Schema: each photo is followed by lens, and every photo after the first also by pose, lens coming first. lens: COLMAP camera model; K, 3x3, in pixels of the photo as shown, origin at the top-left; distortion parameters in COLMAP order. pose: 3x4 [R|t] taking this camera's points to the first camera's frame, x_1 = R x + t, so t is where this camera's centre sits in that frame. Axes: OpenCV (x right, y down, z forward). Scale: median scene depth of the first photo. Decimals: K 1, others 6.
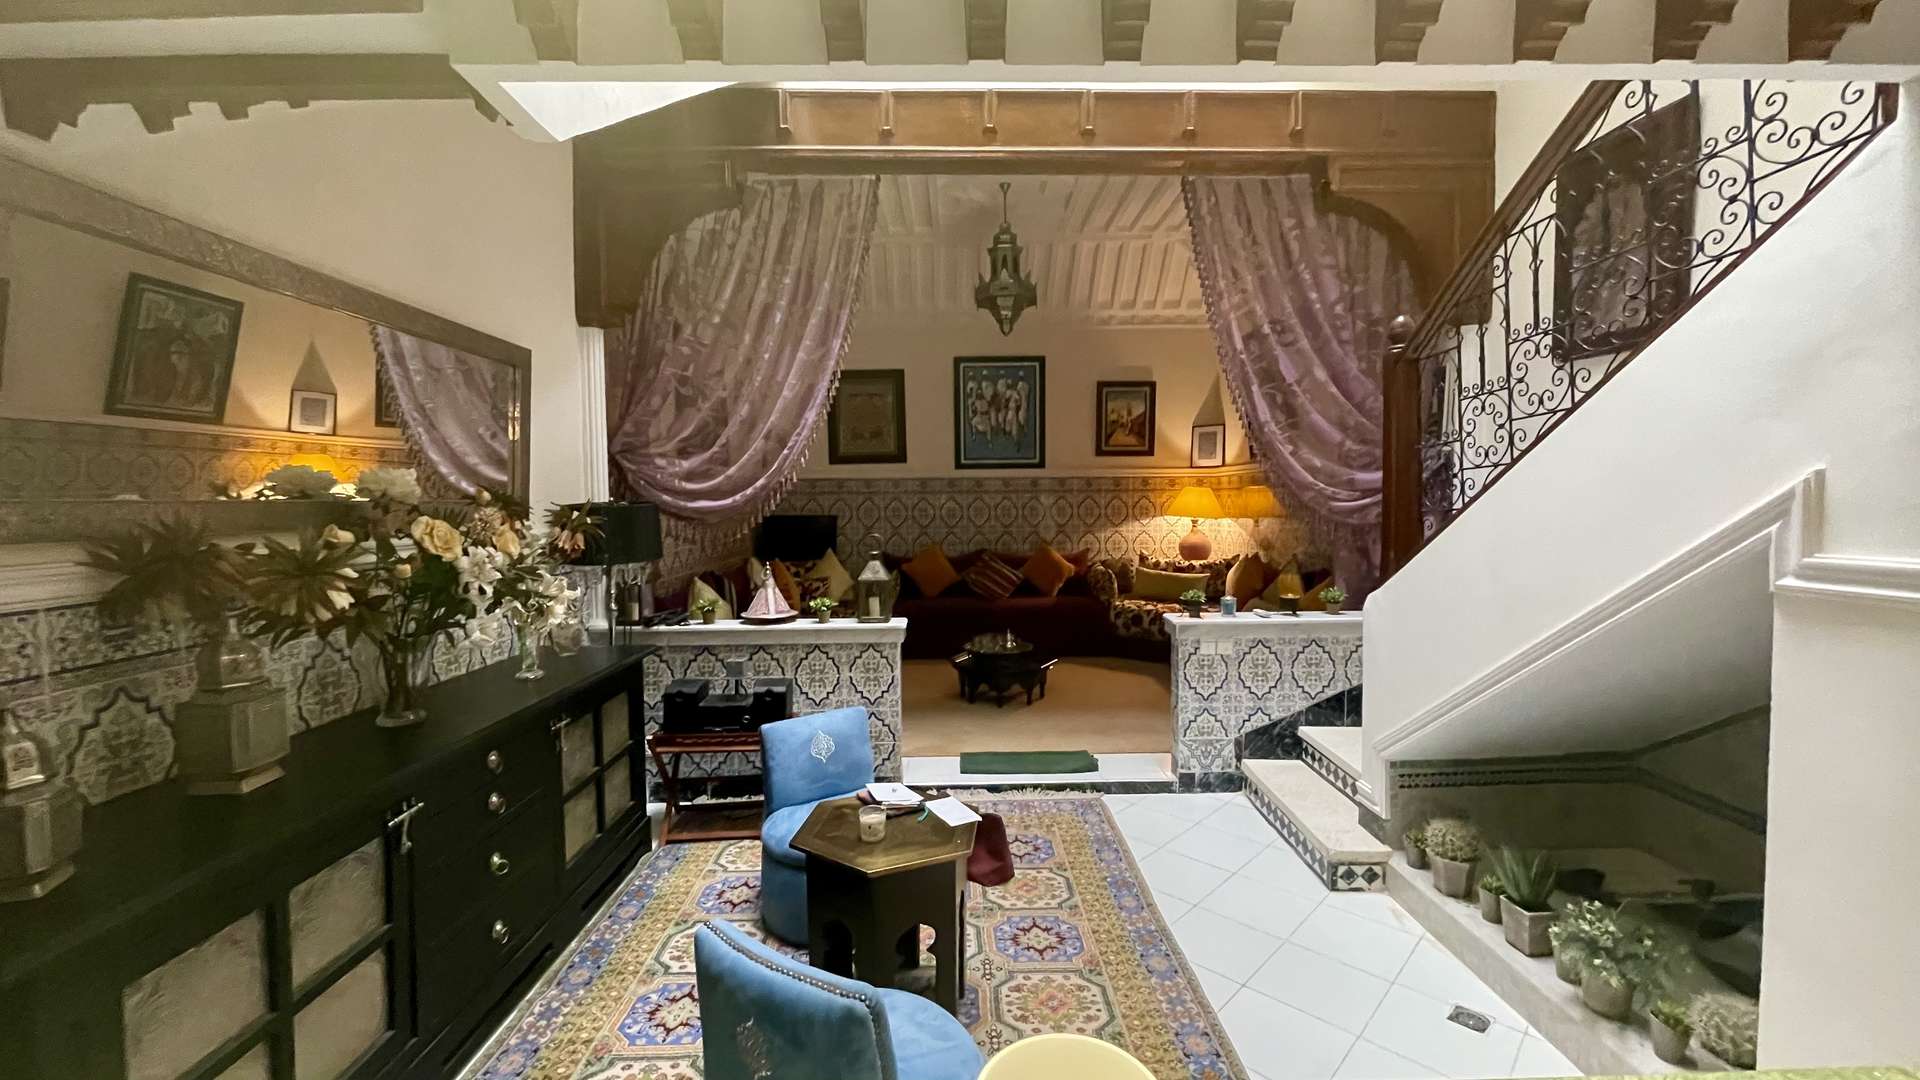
lens RADIAL K [[790.3, 0, 950.6], [0, 790.3, 541.3], [0, 0, 1]] dist [0.002941, 0.000289]
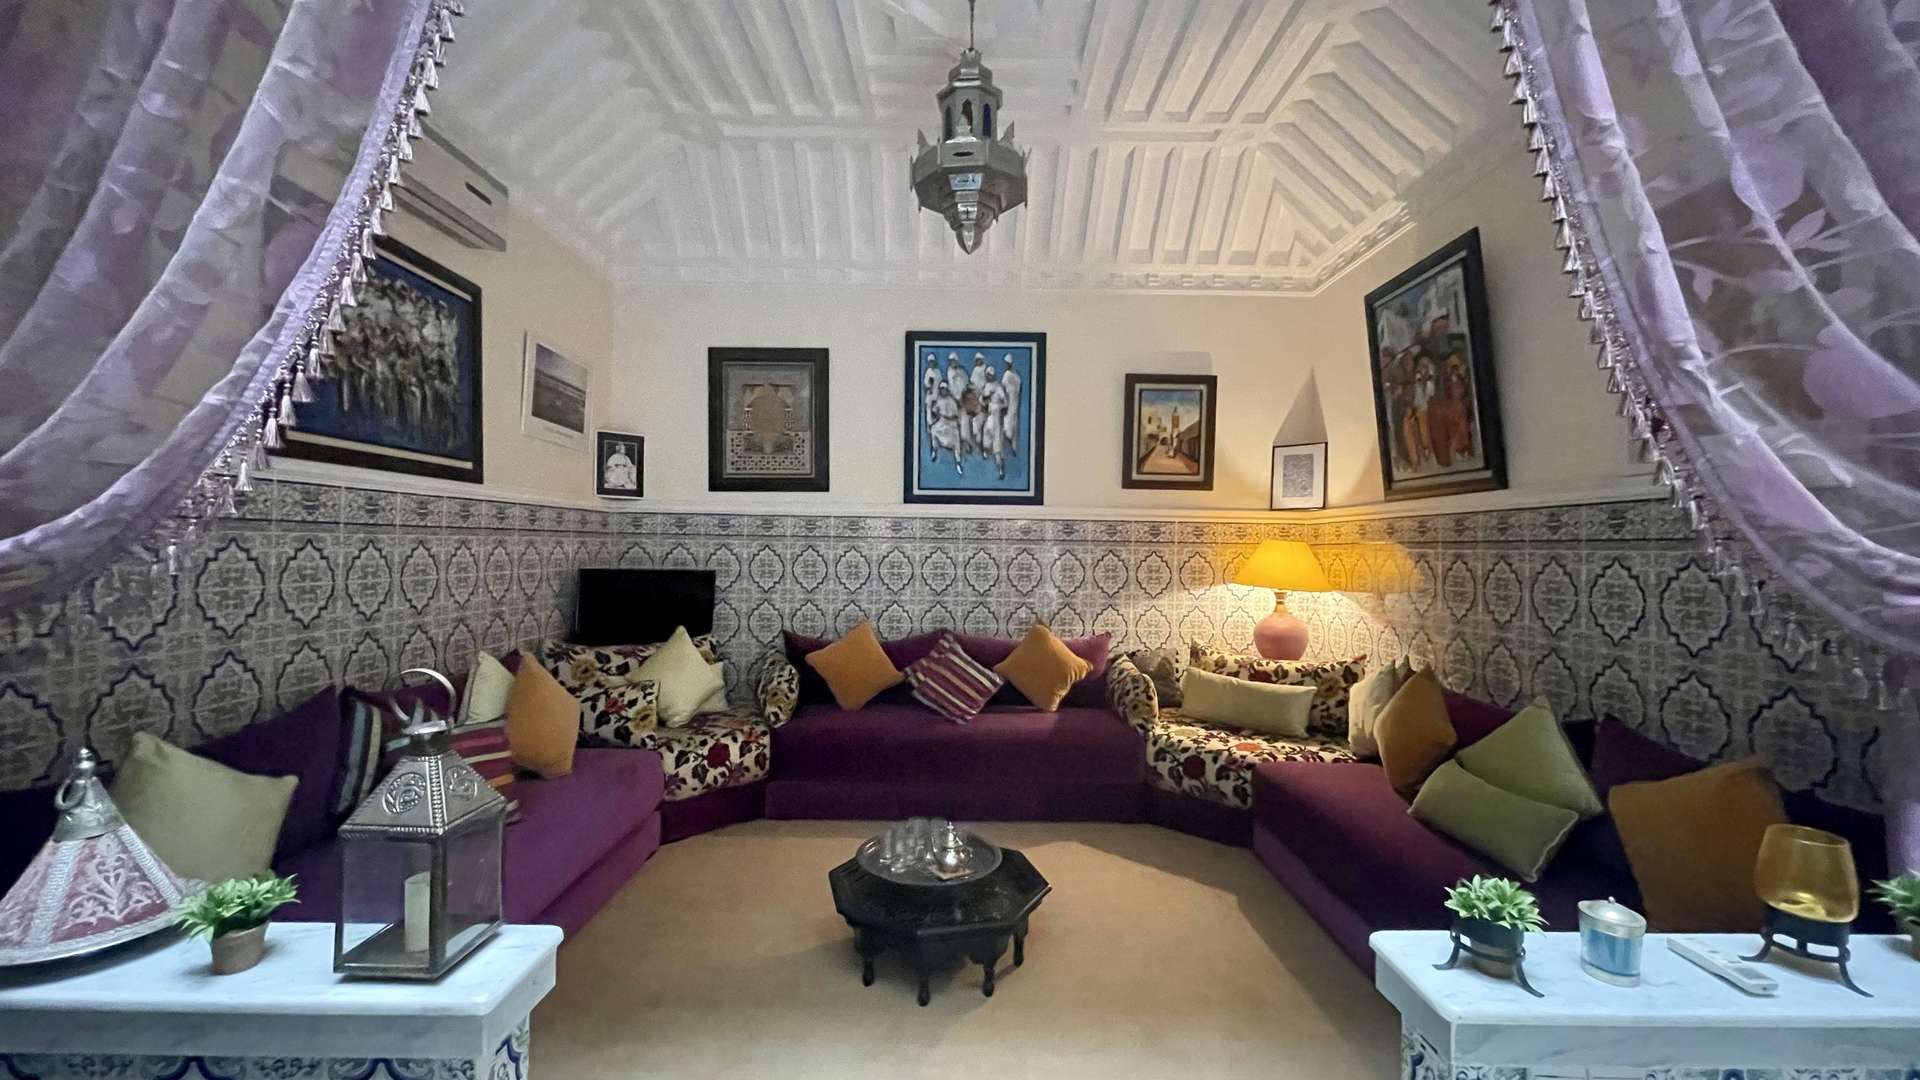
lens RADIAL K [[790.3, 0, 960.2], [0, 790.3, 538.1], [0, 0, 1]] dist [0.002941, 0.000289]
pose [[0.999681, 0.025185, -0.001785, 0.054645], [-0.025248, 0.997553, -0.065195, -0.022445], [0.000139, 0.065219, 0.997871, 0.365083]]
